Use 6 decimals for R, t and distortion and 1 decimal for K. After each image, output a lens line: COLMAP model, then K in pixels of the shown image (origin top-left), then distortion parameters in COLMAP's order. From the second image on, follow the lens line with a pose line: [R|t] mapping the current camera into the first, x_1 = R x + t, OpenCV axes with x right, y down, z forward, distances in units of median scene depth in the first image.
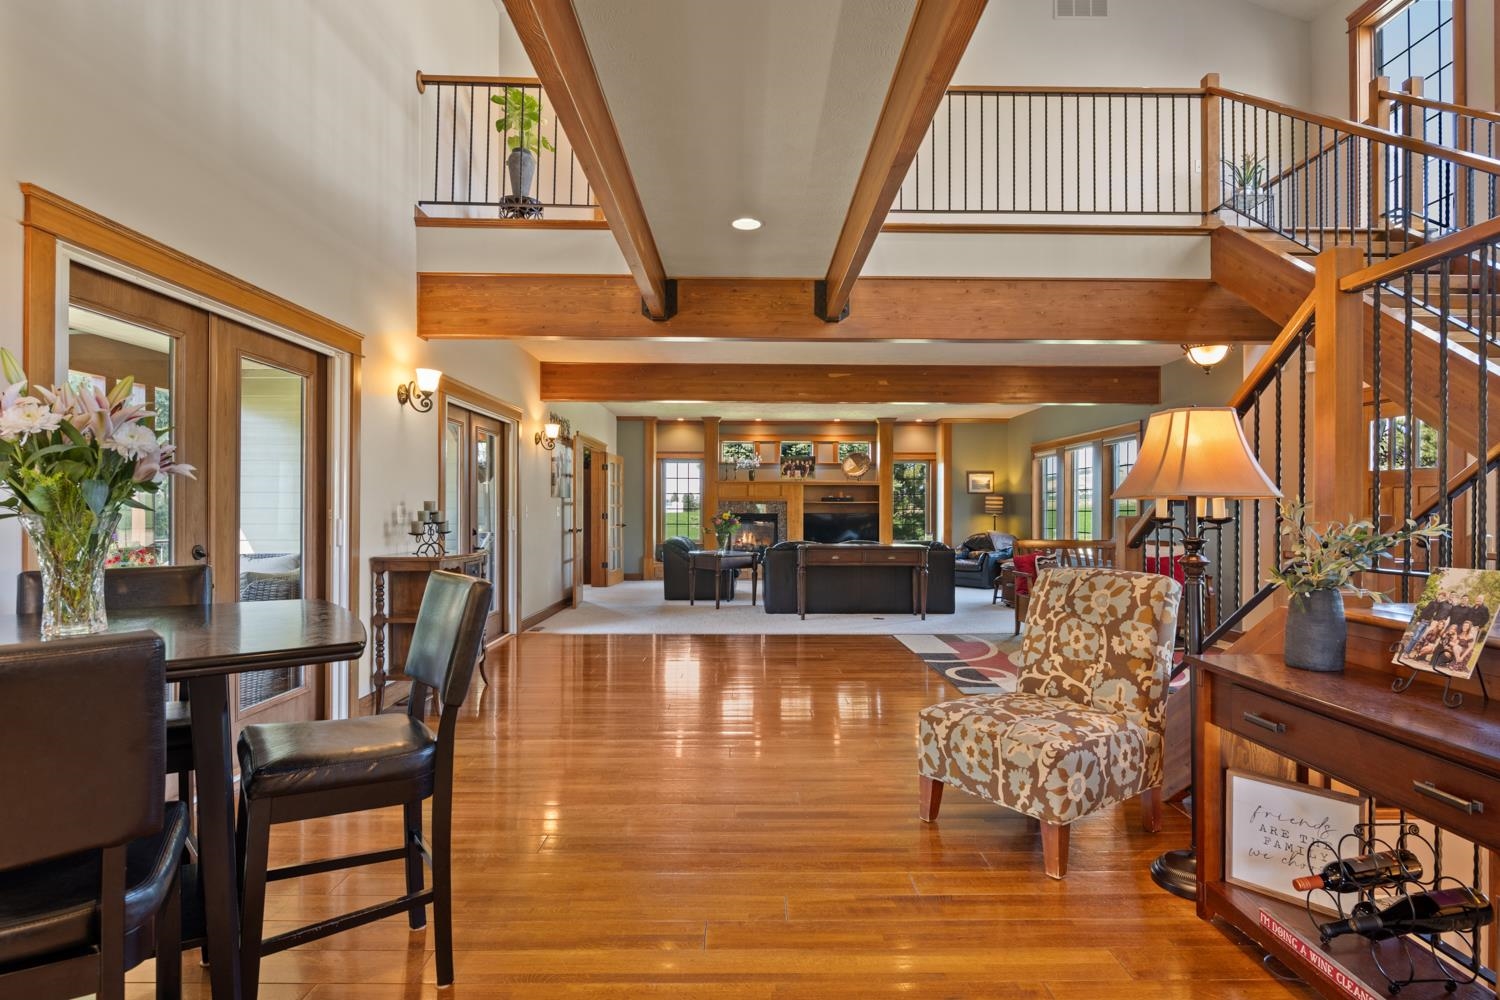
lens RADIAL K [[787.8, 0, 757.0], [0, 787.8, 508.6], [0, 0, 1]] dist [0.000213, -0.001124]
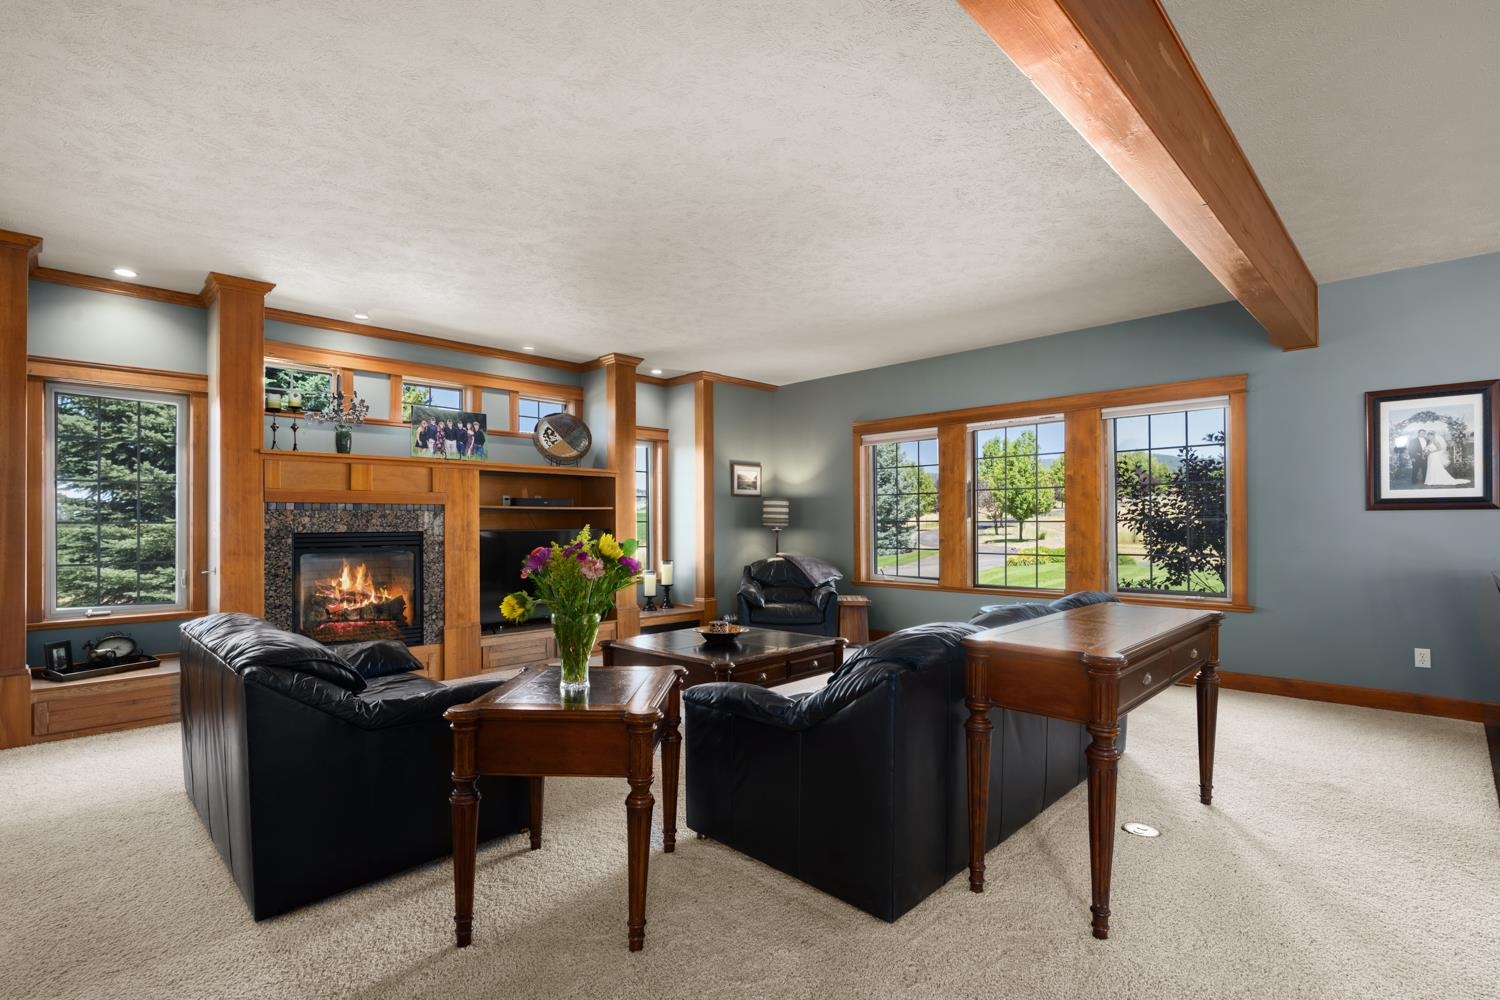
lens RADIAL K [[713.6, 0, 755.3], [0, 713.6, 514.8], [0, 0, 1]] dist [-0.004792, -0.001235]
pose [[0.710401, 0.002361, 0.703793, -0.315997], [0.005375, 0.999947, -0.008780, 0.003470], [-0.703776, 0.010020, 0.710351, 1.487006]]
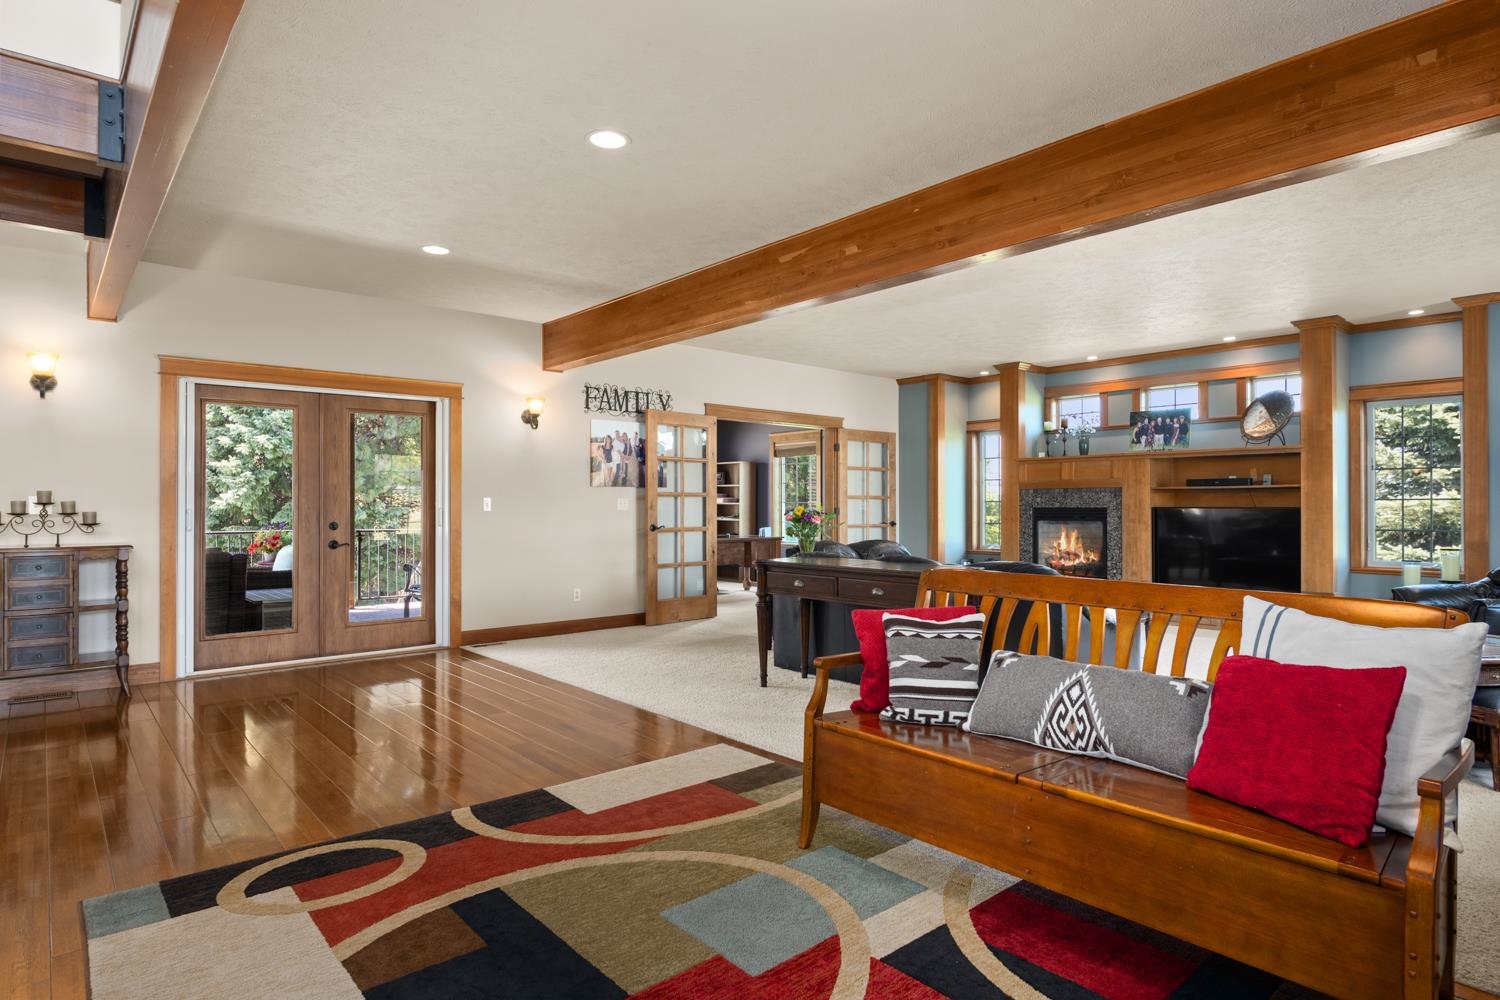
lens RADIAL K [[823.4, 0, 750.0], [0, 823.4, 500.0], [0, 0, 1]] dist [-0.002789, -0.000643]
pose [[0.641883, -0.009472, -0.766744, 0.856516], [0.003516, 0.999950, -0.009409, 0.013899], [0.766795, 0.003344, 0.641884, 0.977100]]
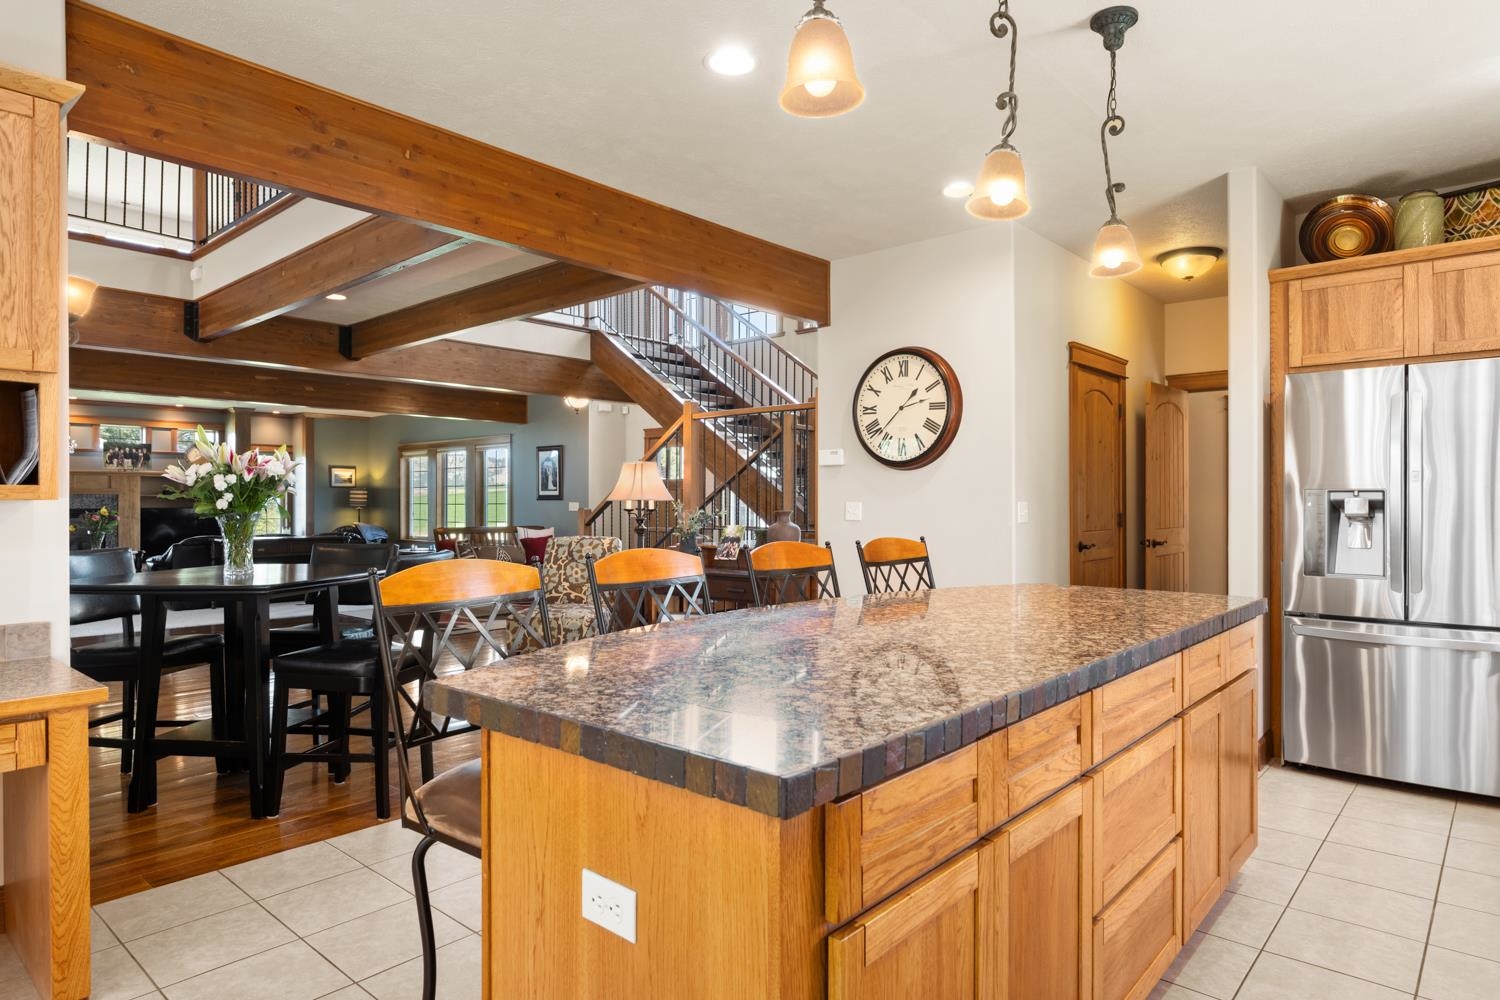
lens RADIAL K [[871.3, 0, 759.3], [0, 871.3, 498.4], [0, 0, 1]] dist [-0.003137, -0.001799]
pose [[0.666926, -0.000300, 0.745124, -0.528376], [0.001277, 0.999999, -0.000740, -0.007892], [-0.745123, 0.001444, 0.666925, -0.450788]]
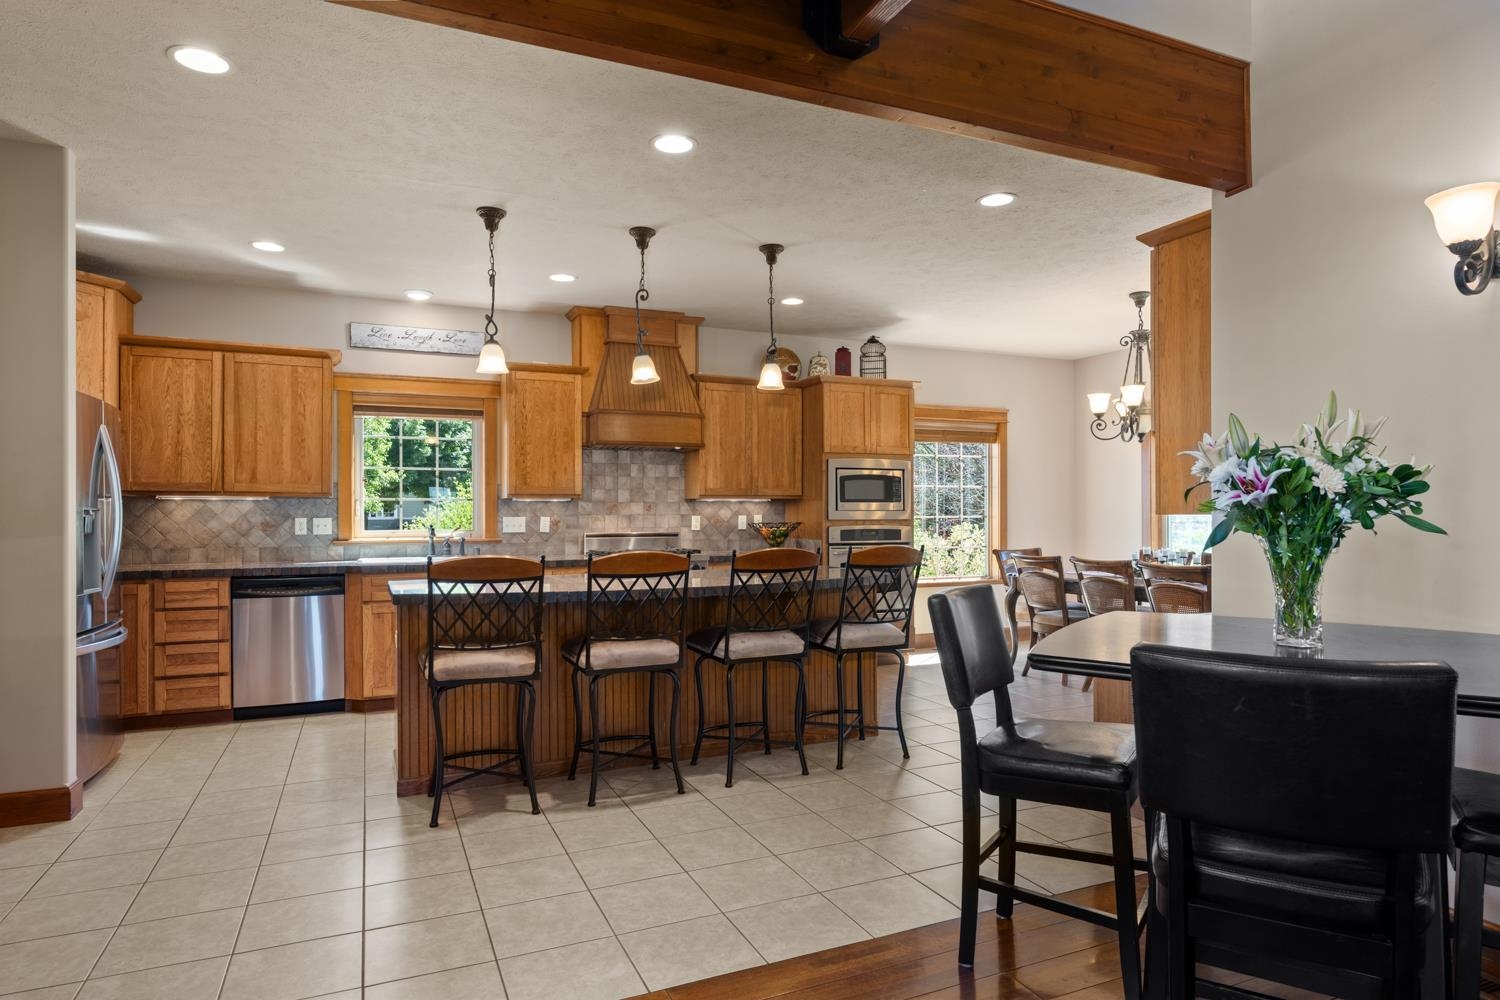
lens RADIAL K [[869.2, 0, 752.7], [0, 869.2, 510.0], [0, 0, 1]] dist [-0.003023, -0.001325]
pose [[-0.920164, -0.000829, -0.391532, 0.103616], [0.002013, 0.999975, -0.006849, -0.007557], [0.391527, -0.007090, -0.920139, 0.600718]]
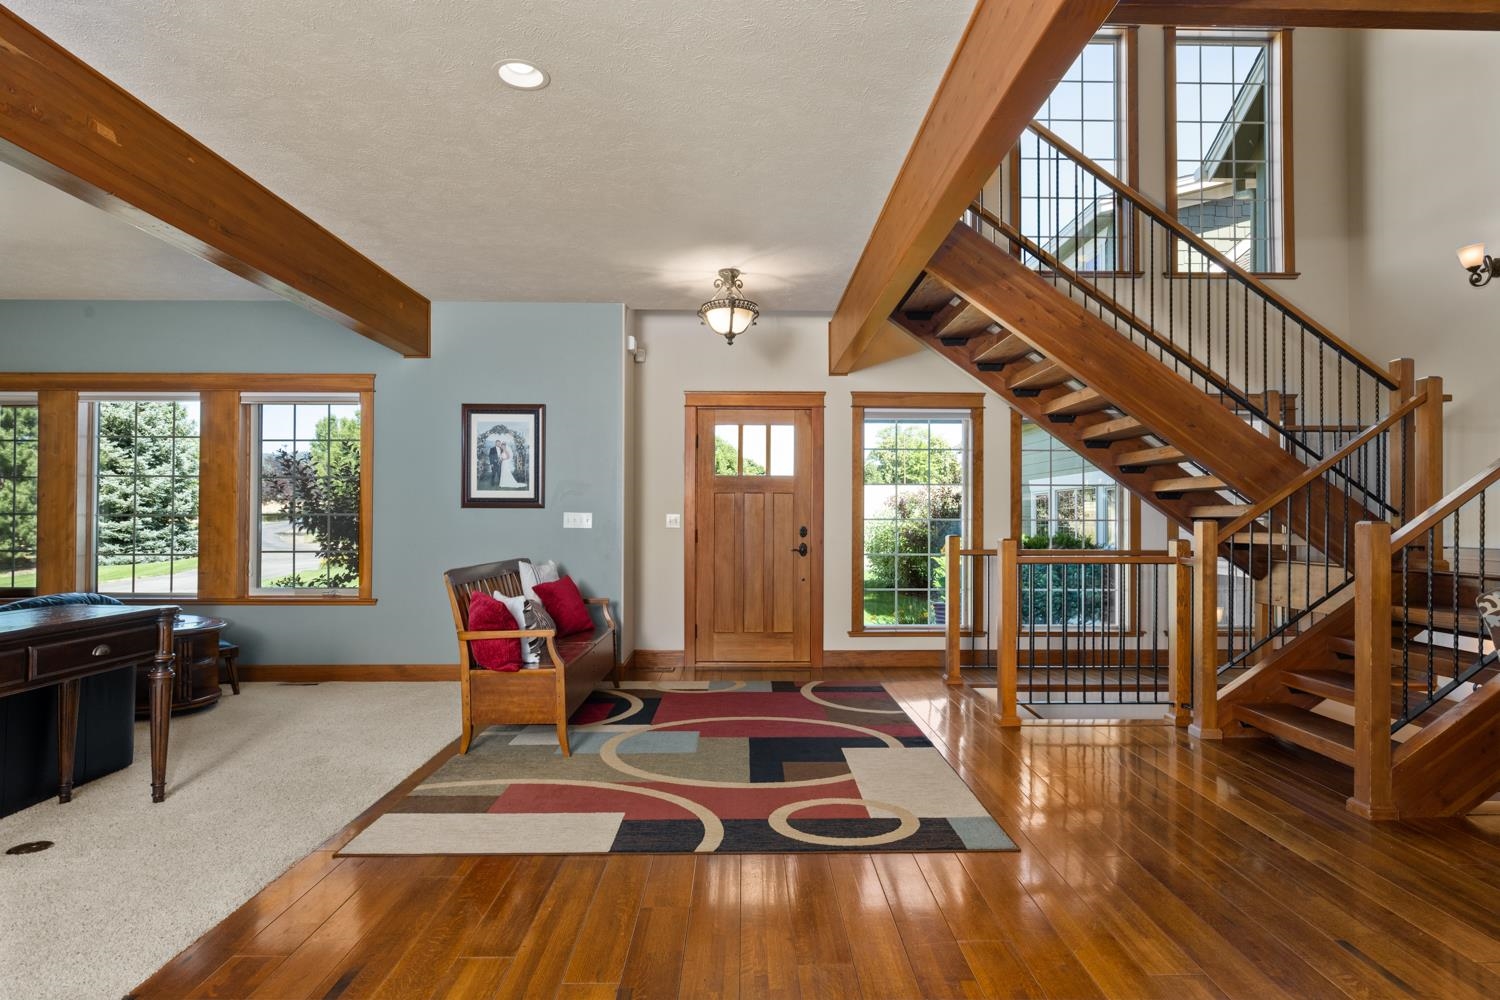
lens RADIAL K [[810.1, 0, 756.7], [0, 810.1, 508.9], [0, 0, 1]] dist [-0.002911, -0.000557]
pose [[-0.004350, 0.008970, 0.999950, -0.299628], [-0.004291, 0.999950, -0.008989, 0.004357], [-0.999981, -0.004330, -0.004311, 1.169755]]
